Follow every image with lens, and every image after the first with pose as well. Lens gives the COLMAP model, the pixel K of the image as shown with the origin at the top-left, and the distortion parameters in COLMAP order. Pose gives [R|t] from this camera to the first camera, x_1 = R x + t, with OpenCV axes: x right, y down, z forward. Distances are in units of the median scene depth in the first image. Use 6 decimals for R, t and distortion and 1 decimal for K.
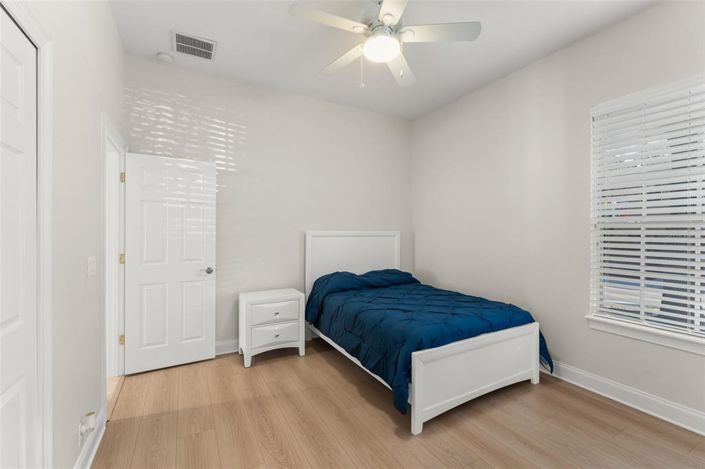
lens RADIAL K [[301.2, 0, 352.0], [0, 301.2, 232.5], [0, 0, 1]] dist [0.000645, -0.000046]
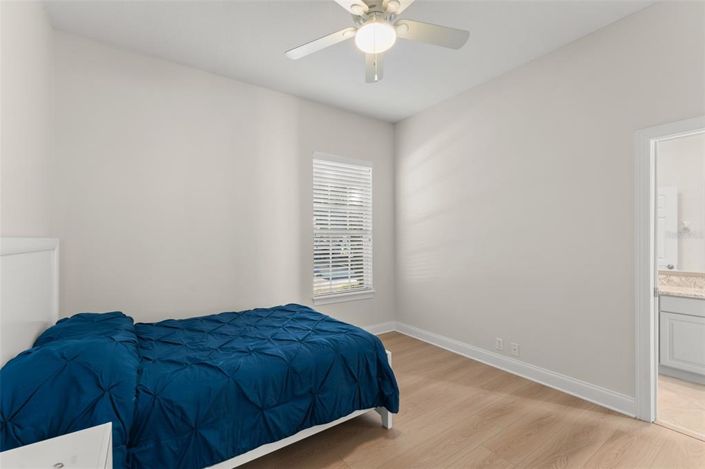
lens RADIAL K [[301.2, 0, 352.0], [0, 301.2, 235.3], [0, 0, 1]] dist [0.000645, -0.000046]
pose [[-0.069431, -0.000425, 0.997587, -0.743808], [0.004860, 0.999988, 0.000764, -0.017705], [-0.997575, 0.004901, -0.069428, 1.048883]]
